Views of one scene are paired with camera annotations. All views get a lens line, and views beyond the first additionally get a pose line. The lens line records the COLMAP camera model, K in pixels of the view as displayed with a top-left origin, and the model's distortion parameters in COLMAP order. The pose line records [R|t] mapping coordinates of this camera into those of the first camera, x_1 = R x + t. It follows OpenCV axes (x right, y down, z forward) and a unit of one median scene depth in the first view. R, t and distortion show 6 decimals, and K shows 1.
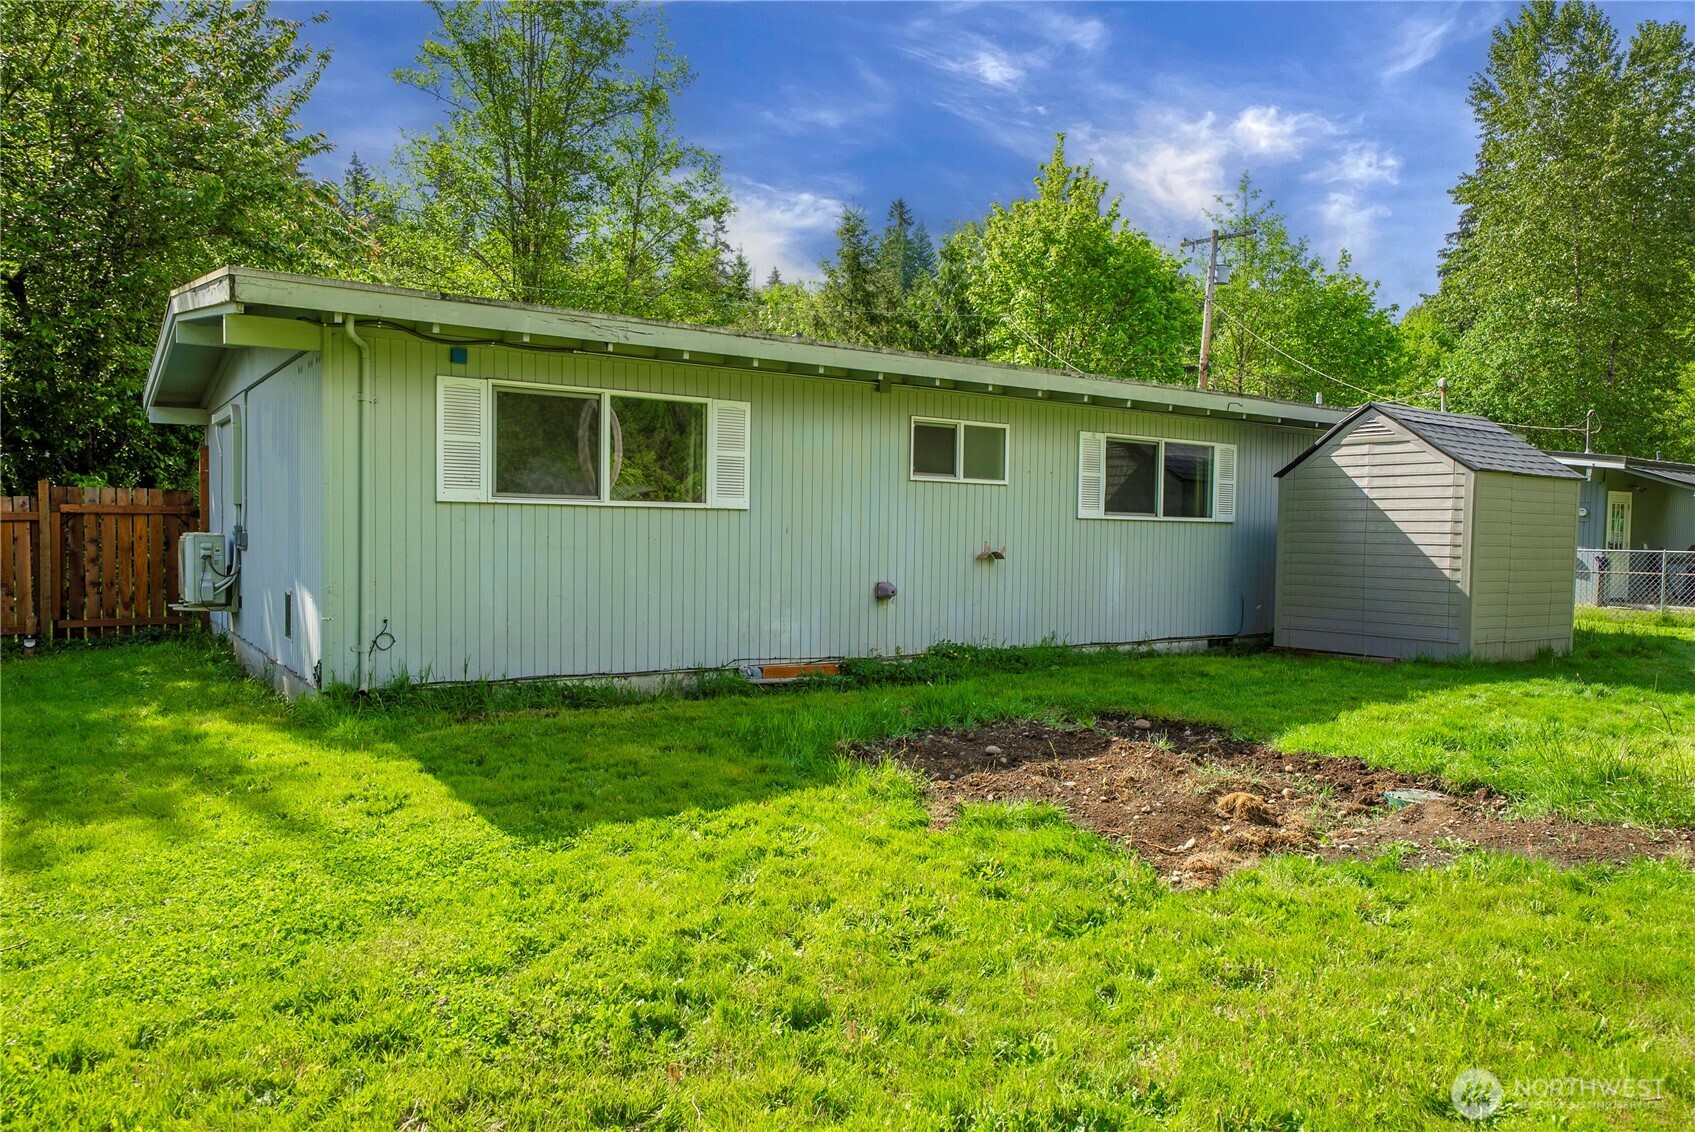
lens RADIAL K [[1138.5, 0, 847.5], [0, 1138.5, 566.0], [0, 0, 1]] dist [0.004029, -0.002765]
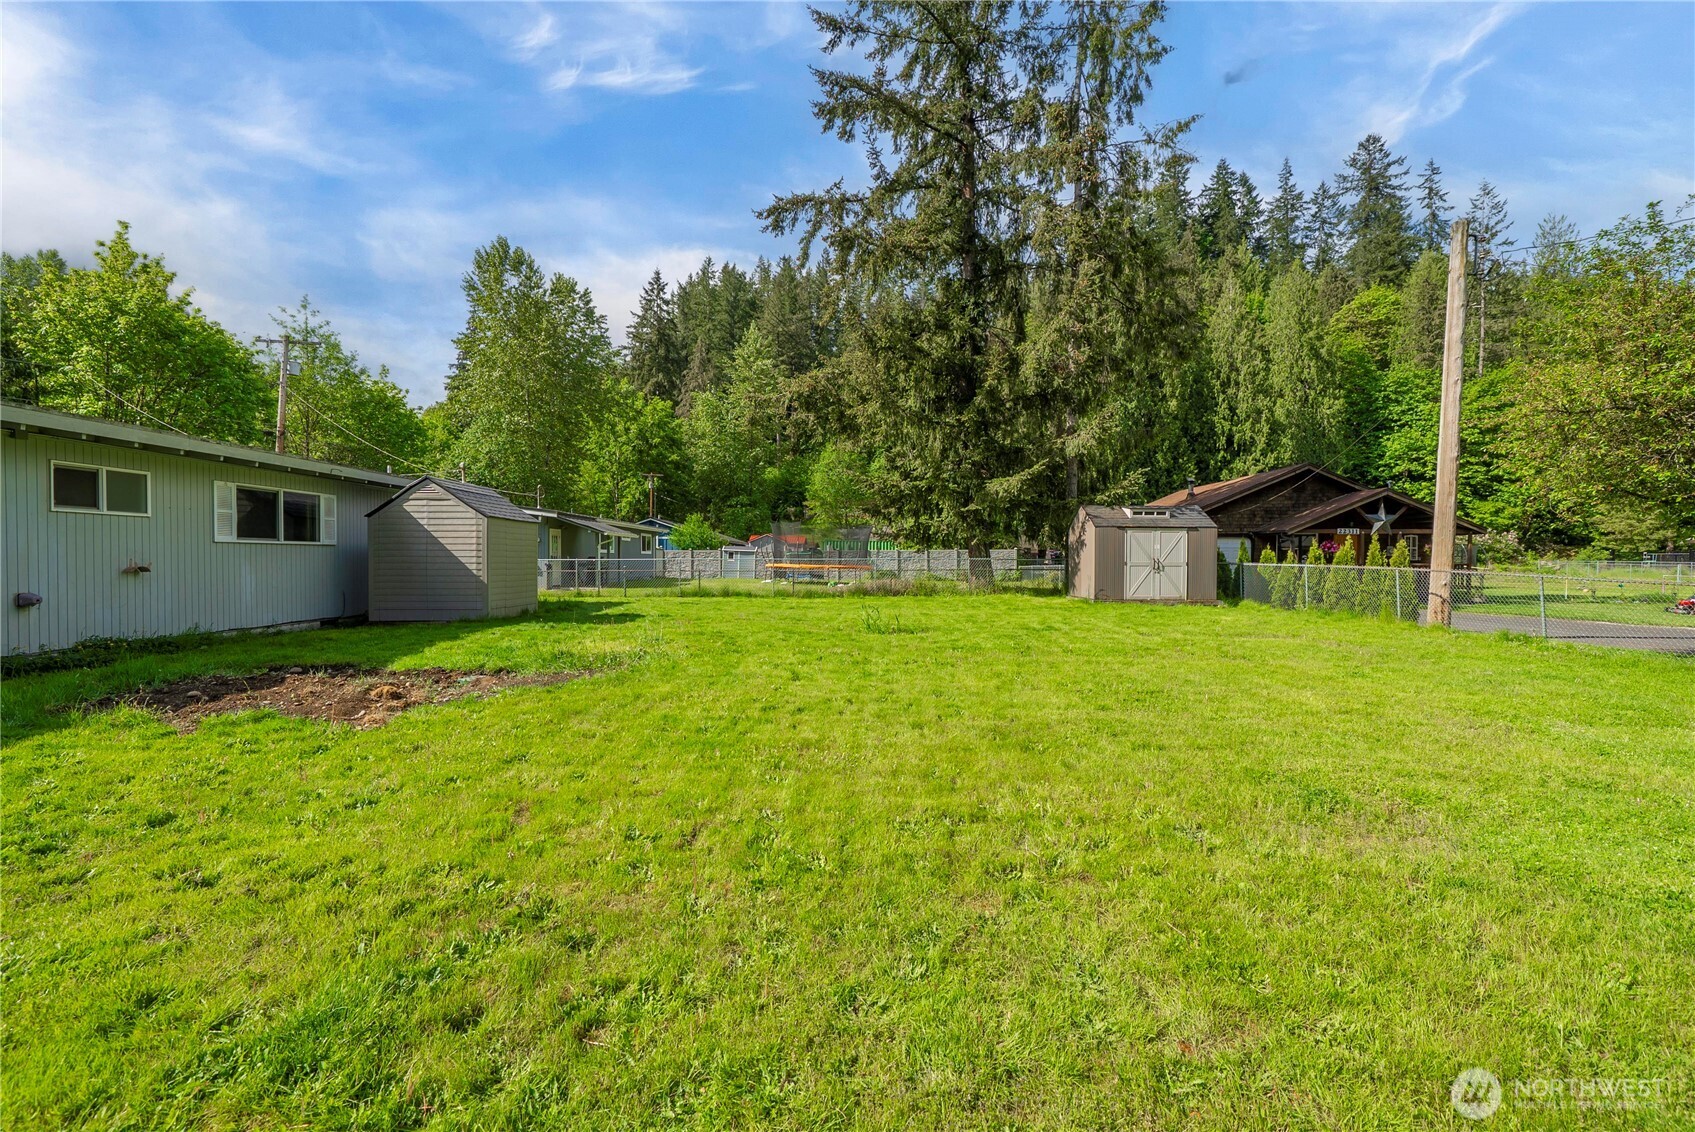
lens RADIAL K [[728.6, 0, 855.8], [0, 728.6, 563.5], [0, 0, 1]] dist [0.001915, 0.000323]
pose [[0.550951, -0.022783, 0.834226, -0.106505], [0.035595, 0.999359, 0.003785, 0.009046], [-0.833778, 0.027610, 0.551409, -0.150125]]
